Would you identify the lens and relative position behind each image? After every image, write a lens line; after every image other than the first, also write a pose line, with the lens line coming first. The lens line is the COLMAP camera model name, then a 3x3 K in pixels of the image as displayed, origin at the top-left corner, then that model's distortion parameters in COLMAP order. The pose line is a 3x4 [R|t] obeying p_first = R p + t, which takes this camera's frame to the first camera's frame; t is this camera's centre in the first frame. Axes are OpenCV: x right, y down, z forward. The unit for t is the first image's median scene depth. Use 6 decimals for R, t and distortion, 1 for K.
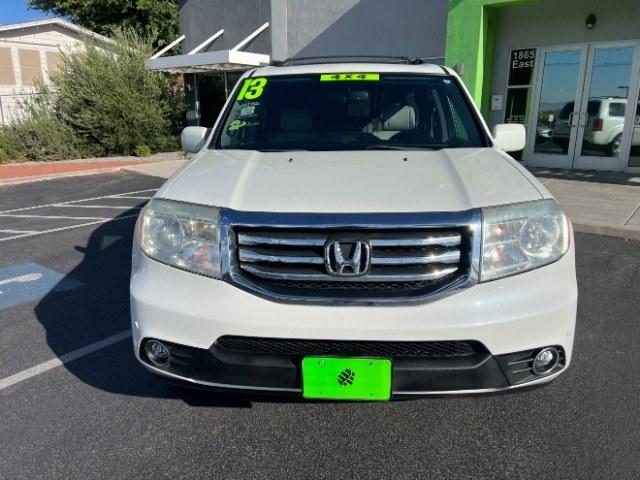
lens RADIAL K [[485.1, 0, 321.7], [0, 485.1, 235.5], [0, 0, 1]] dist [0.054549, -0.047100]
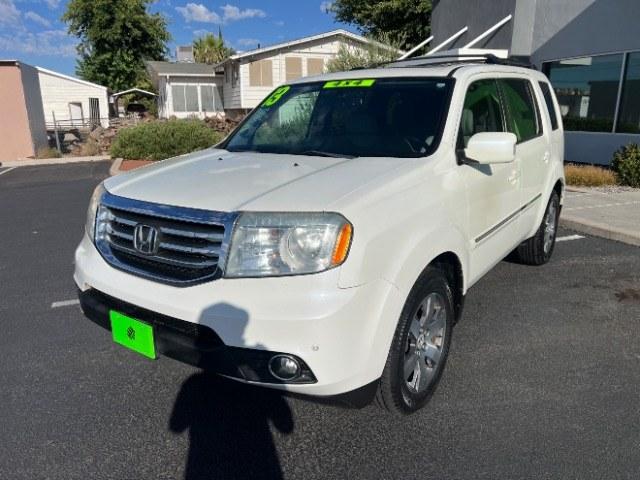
lens RADIAL K [[485.1, 0, 319.8], [0, 485.1, 241.6], [0, 0, 1]] dist [0.054549, -0.047100]
pose [[0.840986, 0.142579, -0.521933, 0.135617], [-0.134247, 0.989476, 0.053989, -0.009334], [0.524138, 0.024664, 0.851276, 0.021990]]
